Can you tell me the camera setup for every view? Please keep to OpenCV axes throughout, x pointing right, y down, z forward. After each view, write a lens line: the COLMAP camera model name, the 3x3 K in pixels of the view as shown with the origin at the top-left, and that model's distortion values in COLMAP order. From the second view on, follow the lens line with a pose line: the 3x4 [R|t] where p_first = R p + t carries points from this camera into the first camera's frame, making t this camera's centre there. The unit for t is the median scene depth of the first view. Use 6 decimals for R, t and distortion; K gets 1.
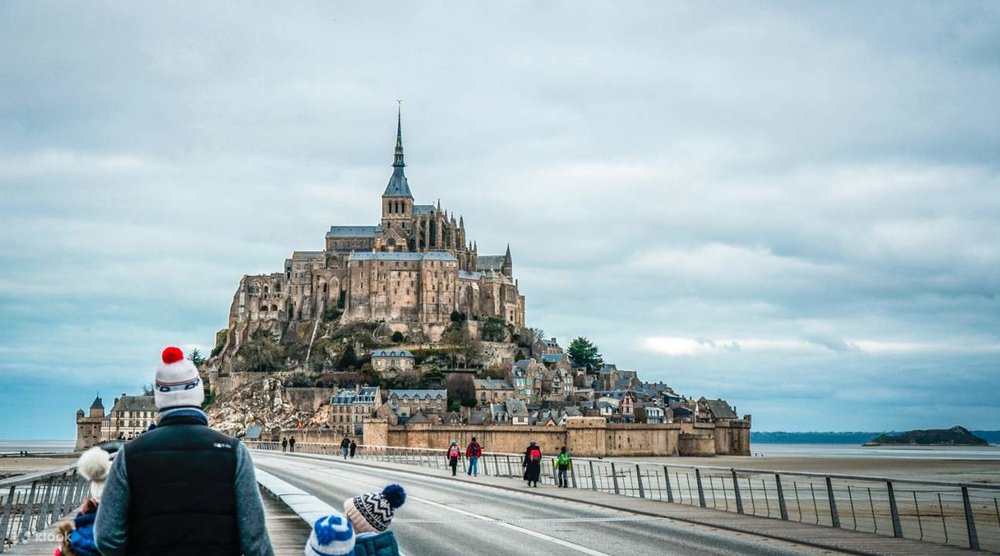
lens RADIAL K [[1471.5, 0, 502.4], [0, 1471.5, 278.3], [0, 0, 1]] dist [-0.047136, 0.000000]
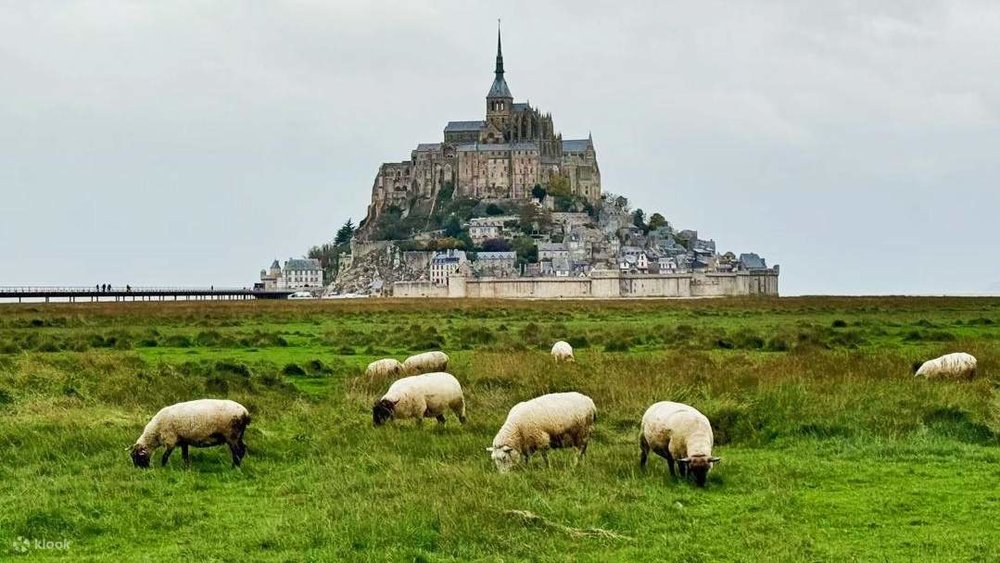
lens RADIAL K [[1896.4, 0, 501.8], [0, 1896.4, 281.2], [0, 0, 1]] dist [0.002673, 0.000000]
pose [[0.984345, -0.014617, -0.175646, 0.227983], [0.032911, 0.994271, 0.101695, -0.067741], [0.173153, -0.105884, 0.979187, -0.648924]]
